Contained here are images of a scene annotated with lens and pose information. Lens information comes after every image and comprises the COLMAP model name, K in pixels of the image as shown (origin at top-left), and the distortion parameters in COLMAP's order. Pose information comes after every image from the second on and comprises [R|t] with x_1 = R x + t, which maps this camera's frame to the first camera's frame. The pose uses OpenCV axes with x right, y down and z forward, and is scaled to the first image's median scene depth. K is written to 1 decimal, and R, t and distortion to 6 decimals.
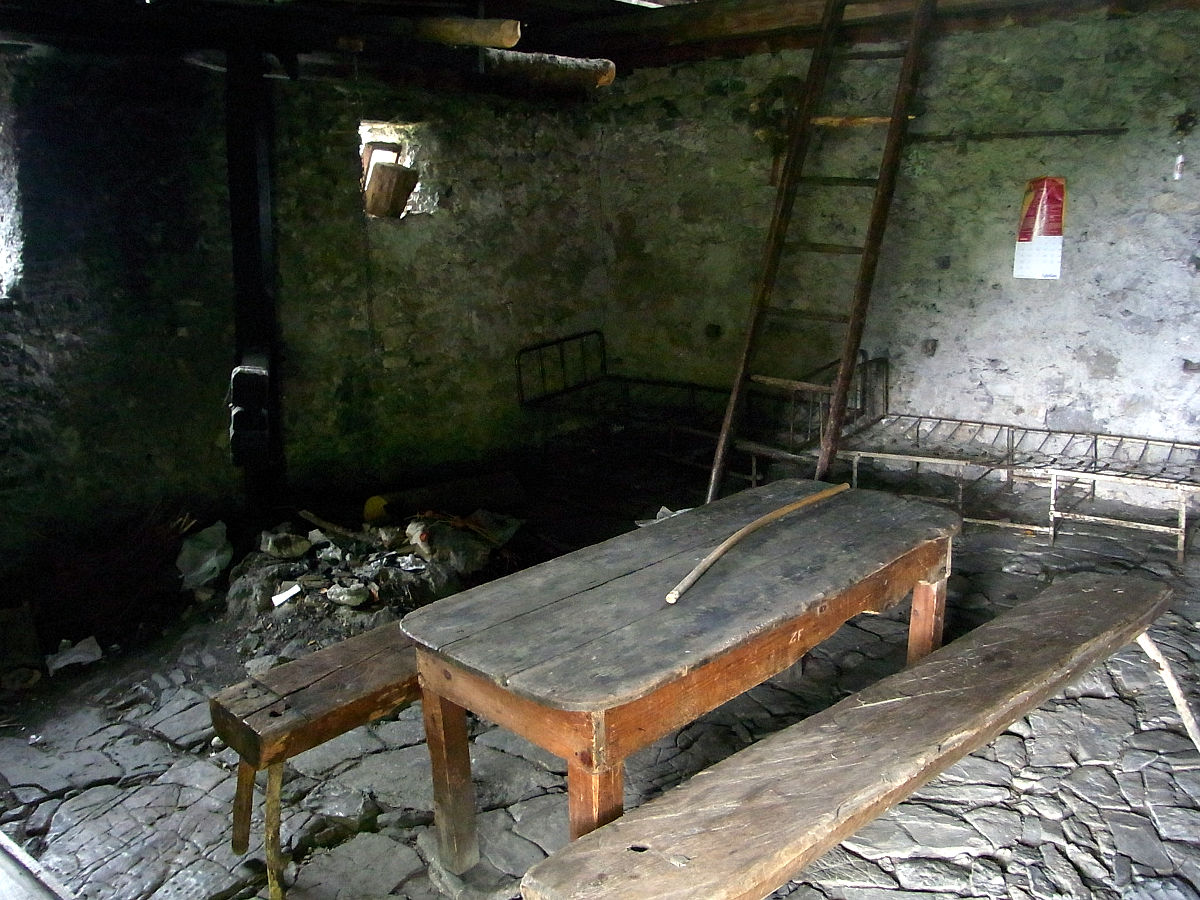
lens RADIAL K [[968.8, 0, 600.3], [0, 968.8, 449.6], [0, 0, 1]] dist [-0.065669, 0.003566]
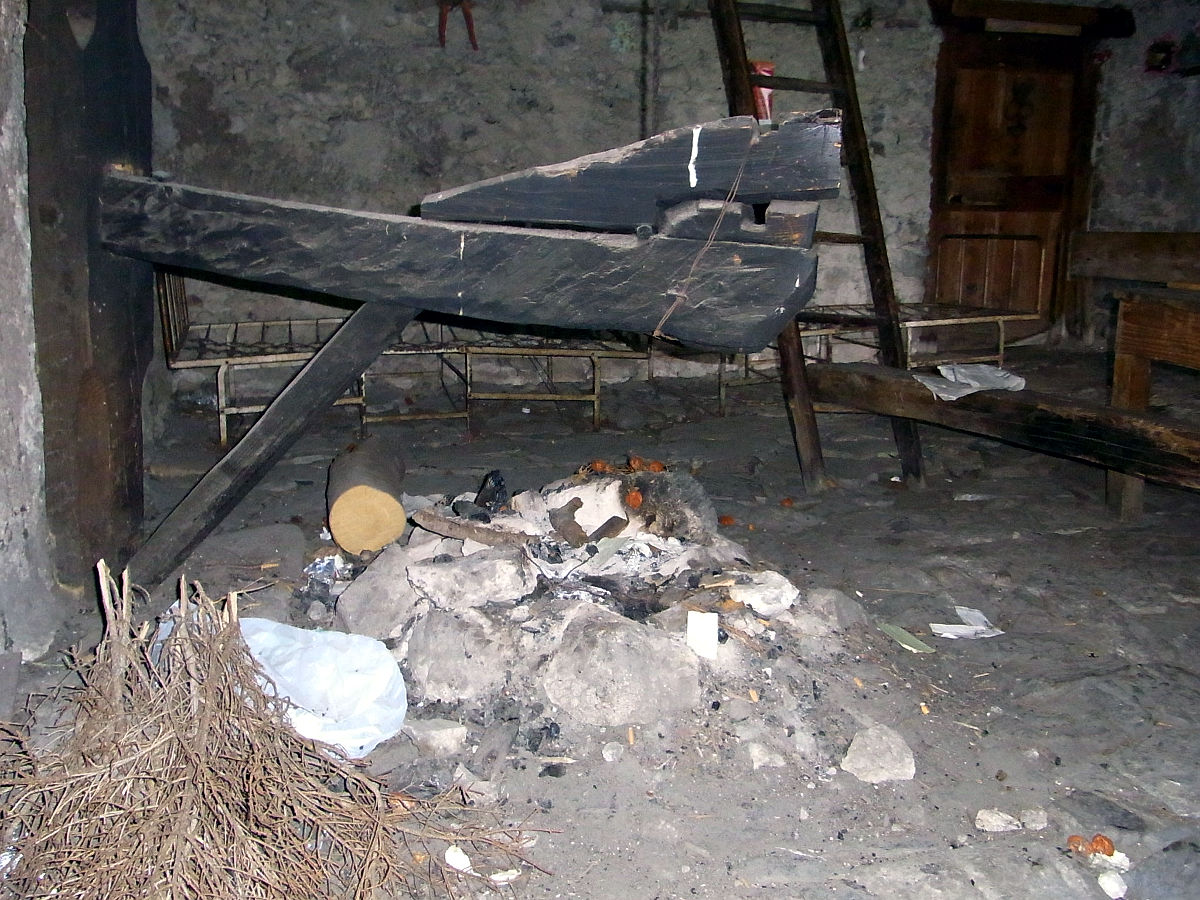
lens RADIAL K [[968.8, 0, 601.5], [0, 968.8, 451.6], [0, 0, 1]] dist [-0.065669, 0.003566]
pose [[0.563486, -0.169018, 0.808651, -0.411132], [0.184376, 0.979887, 0.076331, 0.012510], [-0.805288, 0.106085, 0.583316, 0.451985]]
